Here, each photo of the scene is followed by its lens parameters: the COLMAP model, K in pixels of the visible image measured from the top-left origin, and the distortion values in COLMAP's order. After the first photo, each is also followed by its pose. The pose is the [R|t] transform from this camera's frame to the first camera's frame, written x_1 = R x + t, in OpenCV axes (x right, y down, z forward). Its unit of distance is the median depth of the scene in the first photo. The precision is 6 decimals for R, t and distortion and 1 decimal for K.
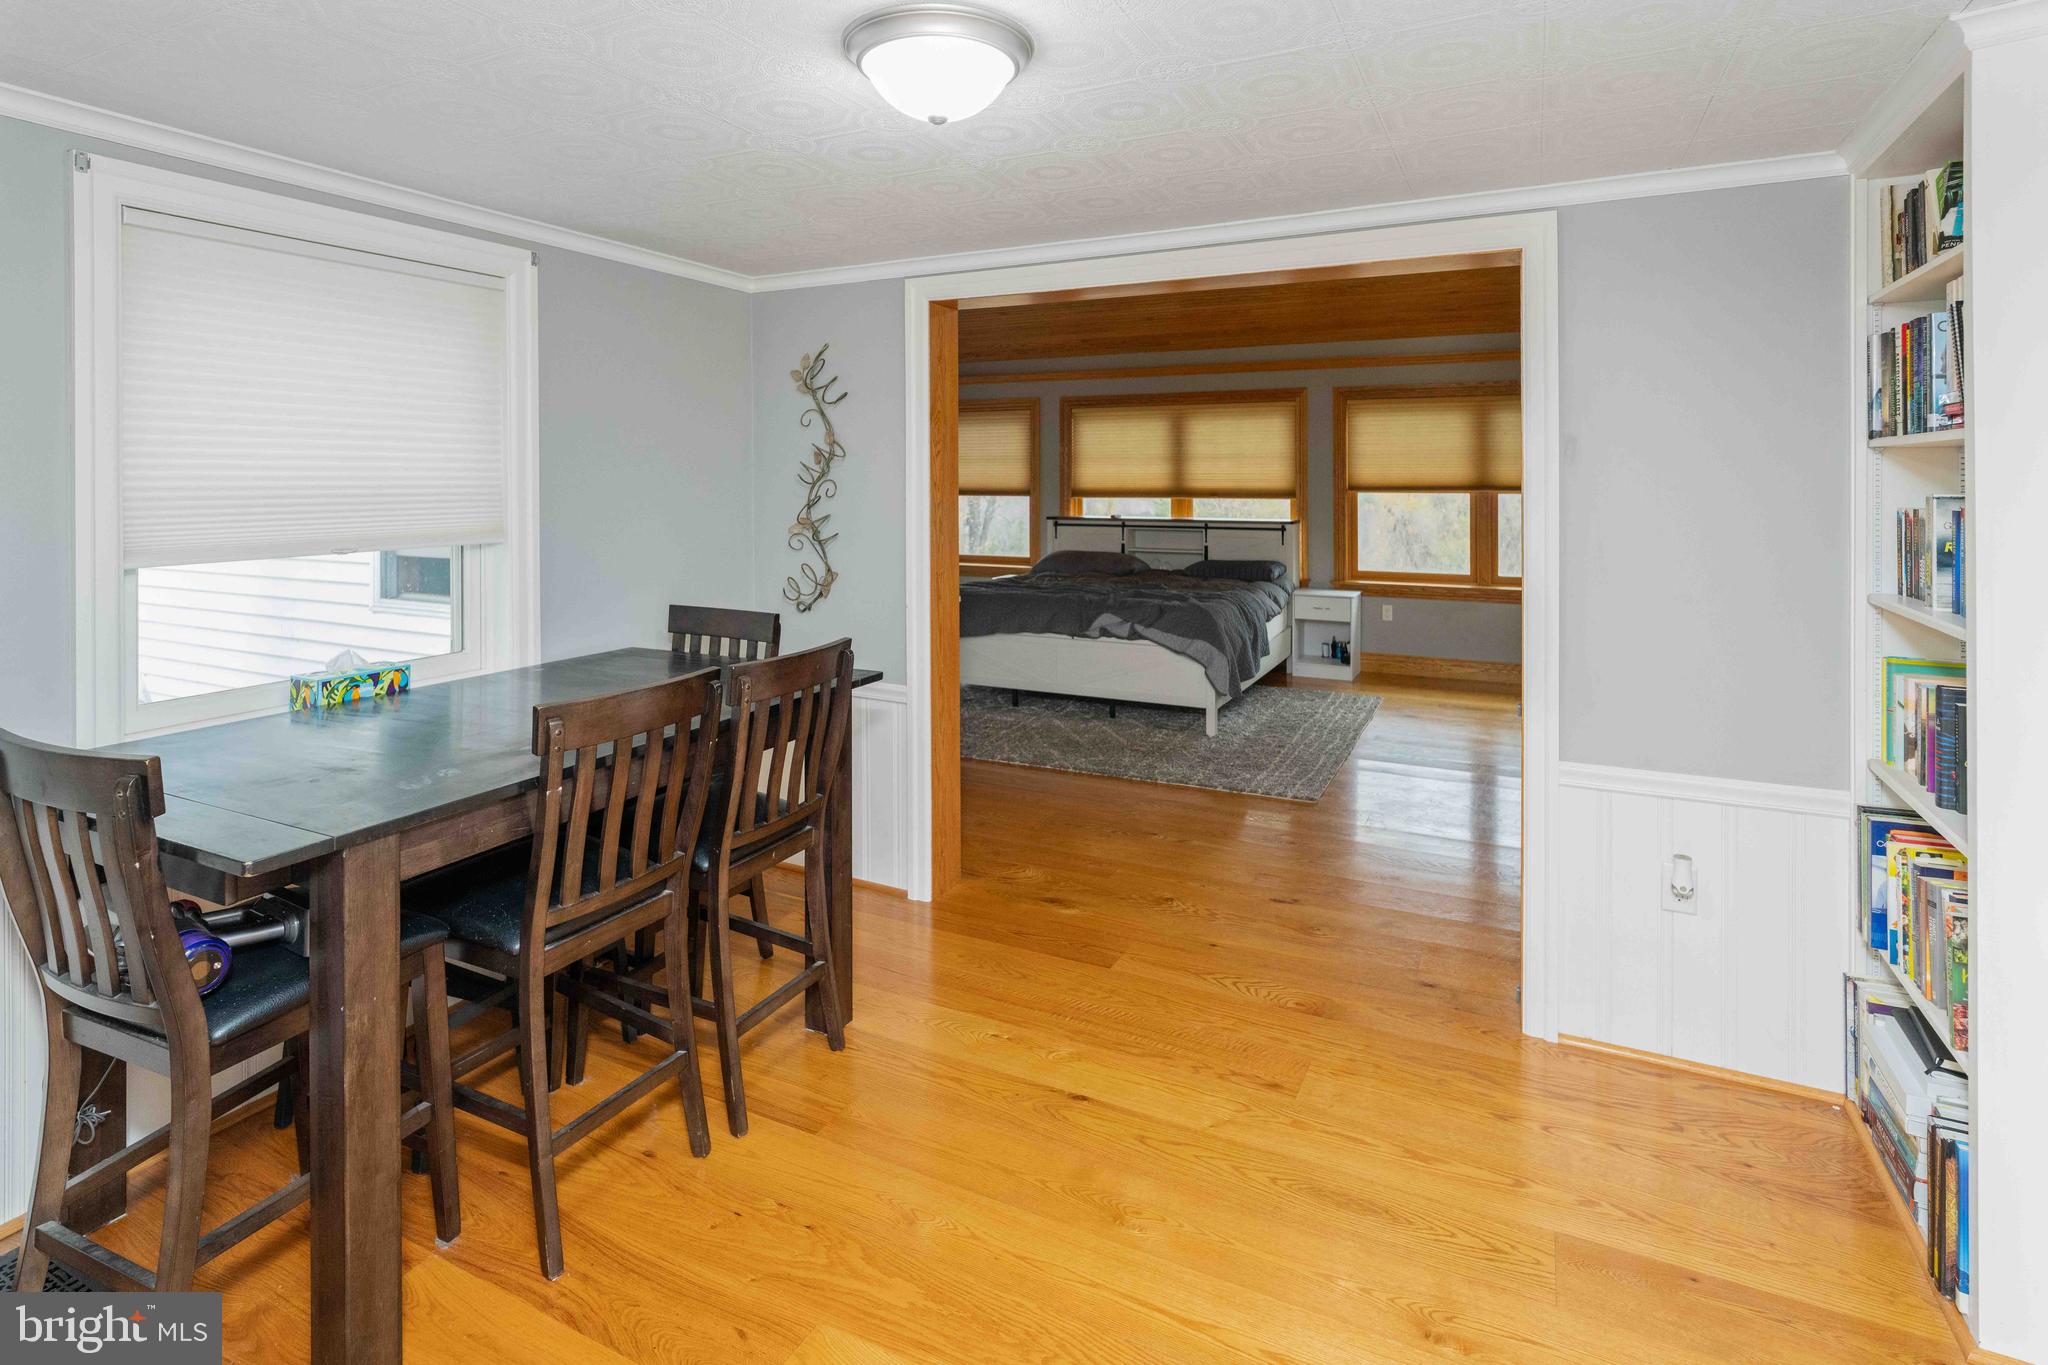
lens RADIAL K [[1031.0, 0, 1020.5], [0, 1031.0, 537.3], [0, 0, 1]] dist [-0.018774, 0.012363]
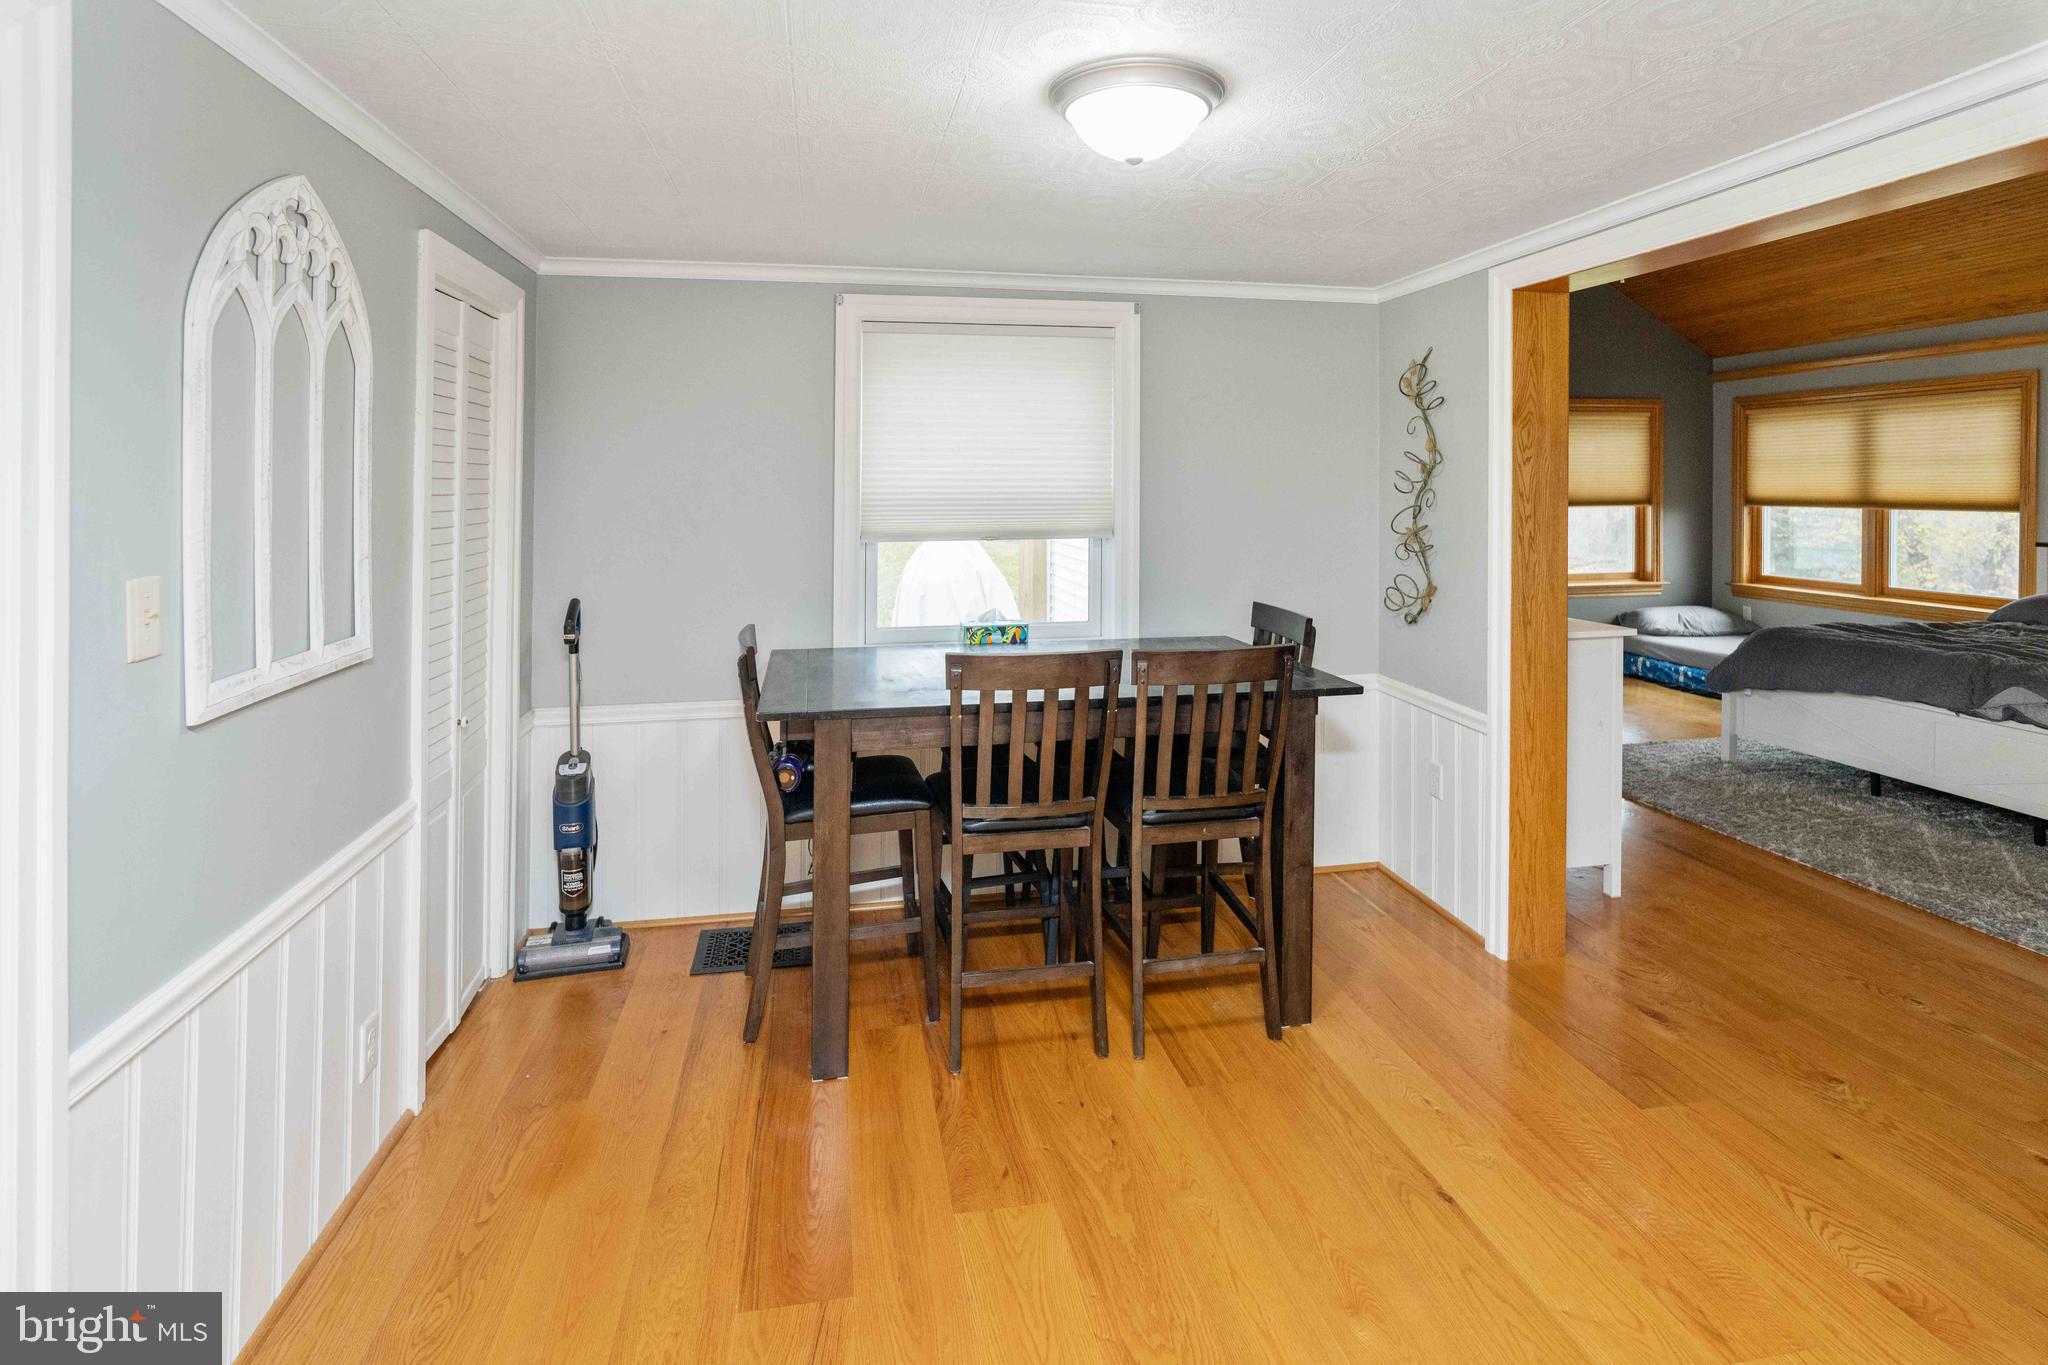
lens RADIAL K [[1031.0, 0, 1020.5], [0, 1031.0, 537.3], [0, 0, 1]] dist [-0.018774, 0.012363]
pose [[0.610777, 0.039473, -0.790818, 0.365353], [-0.044805, 0.998879, 0.015253, -0.008399], [0.790534, 0.026116, 0.611861, 0.120282]]
